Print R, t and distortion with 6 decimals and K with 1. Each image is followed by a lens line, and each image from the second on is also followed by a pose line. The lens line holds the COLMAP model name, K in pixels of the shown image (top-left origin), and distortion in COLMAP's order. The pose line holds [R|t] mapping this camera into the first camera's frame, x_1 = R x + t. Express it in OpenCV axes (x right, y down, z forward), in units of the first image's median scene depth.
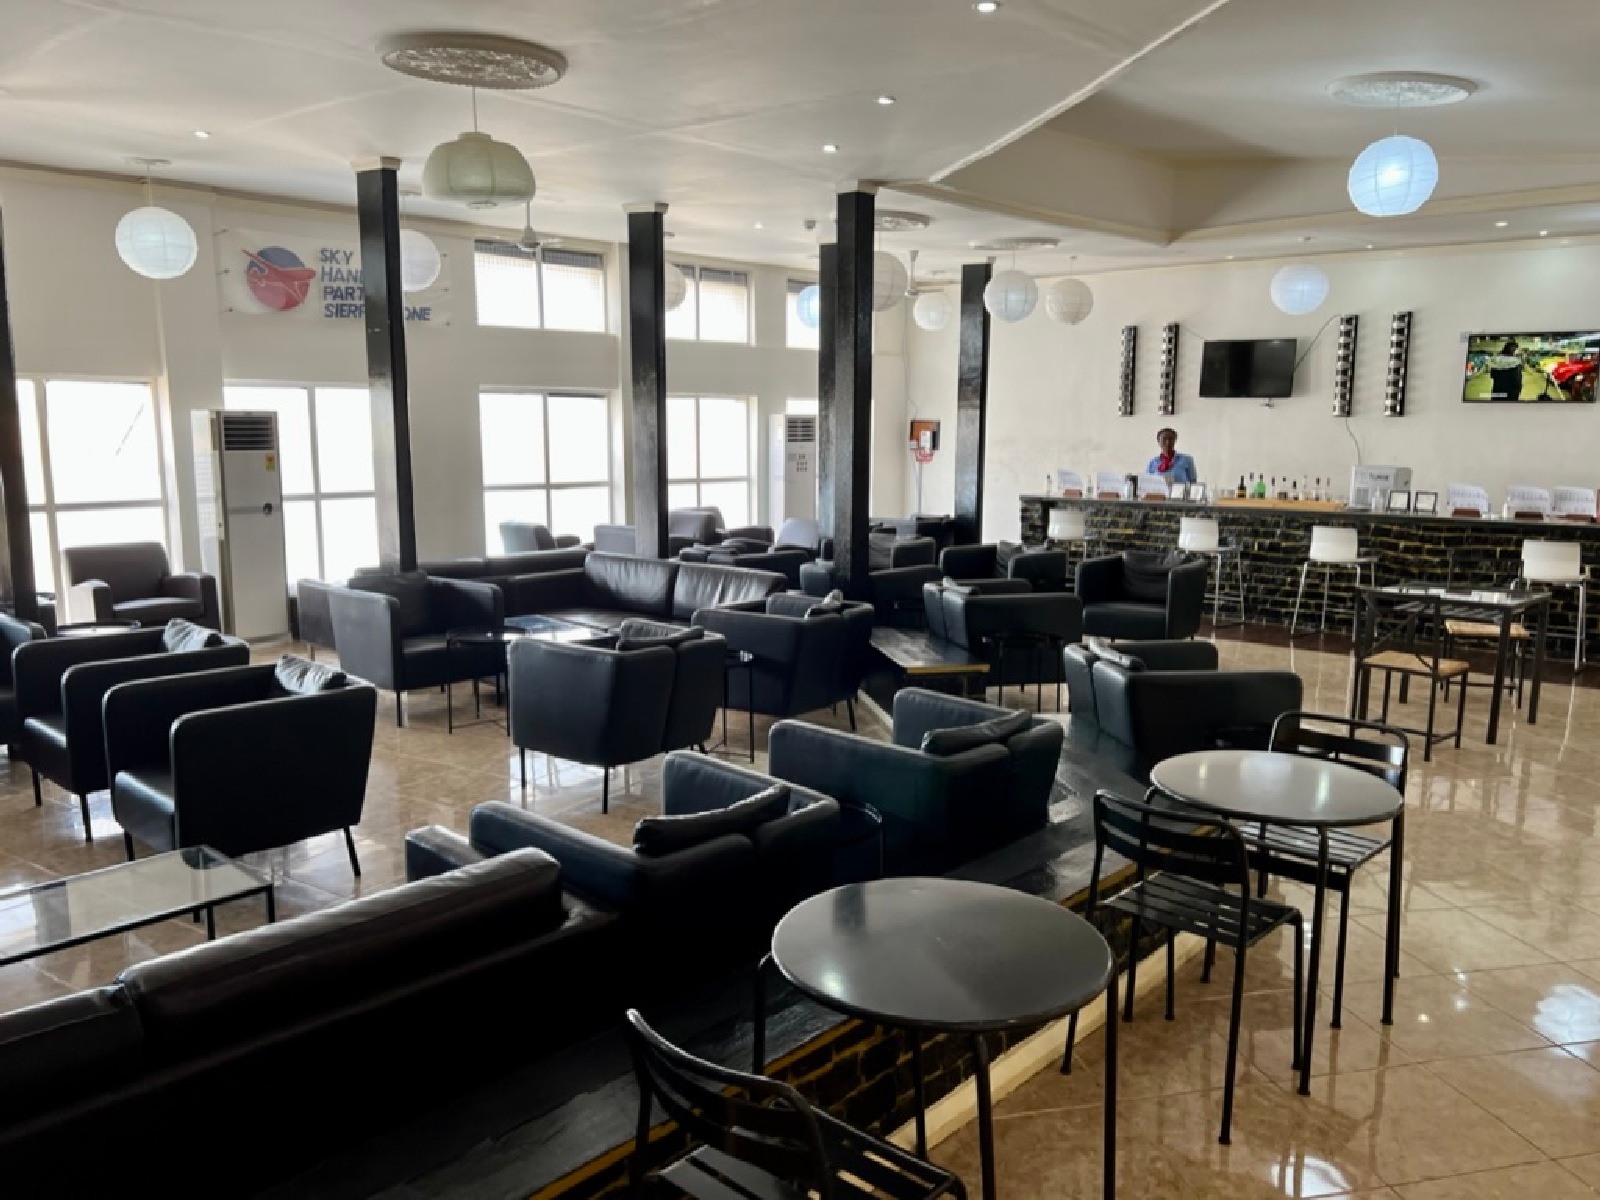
lens RADIAL K [[1205.1, 0, 809.1], [0, 1205.1, 608.7], [0, 0, 1]] dist [0.059850, -0.039926]
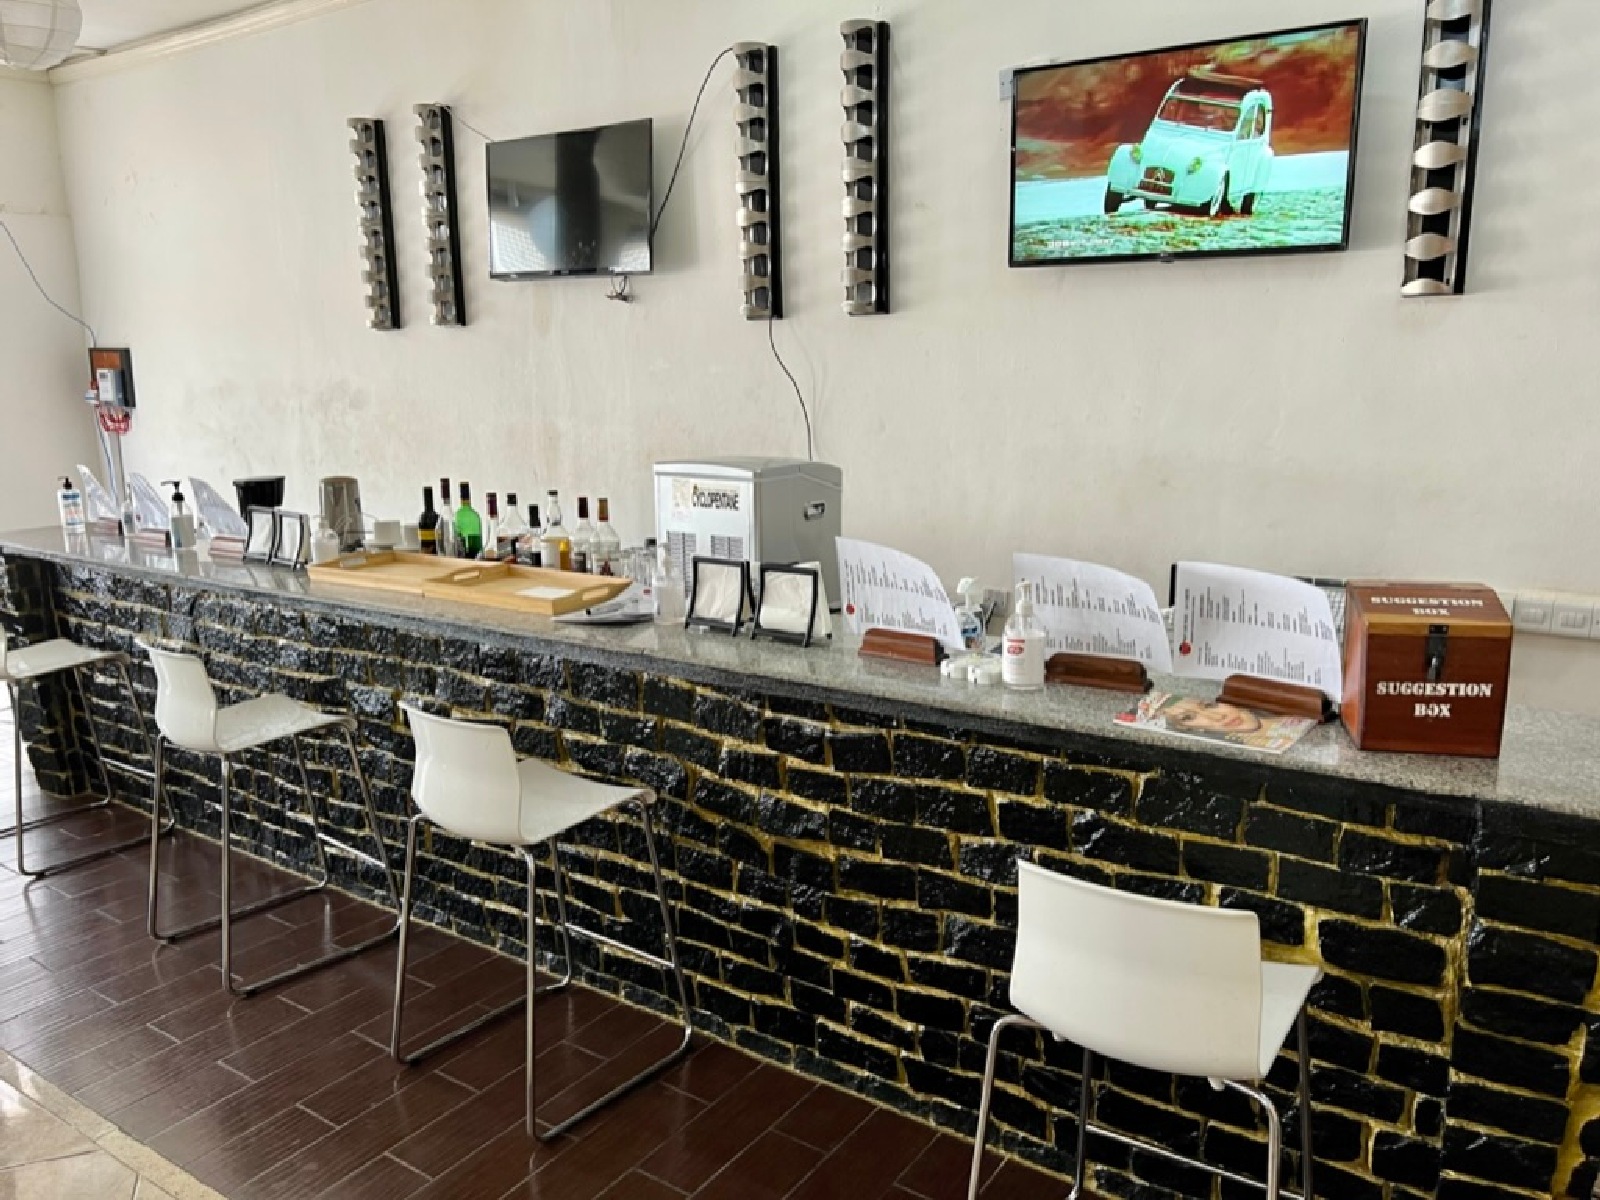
lens RADIAL K [[1205.1, 0, 793.9], [0, 1205.1, 592.9], [0, 0, 1]] dist [0.059850, -0.039926]
pose [[0.992675, -0.043196, 0.112828, 0.359078], [0.039008, 0.998475, 0.039067, -0.075621], [-0.114344, -0.034380, 0.992846, 0.546470]]
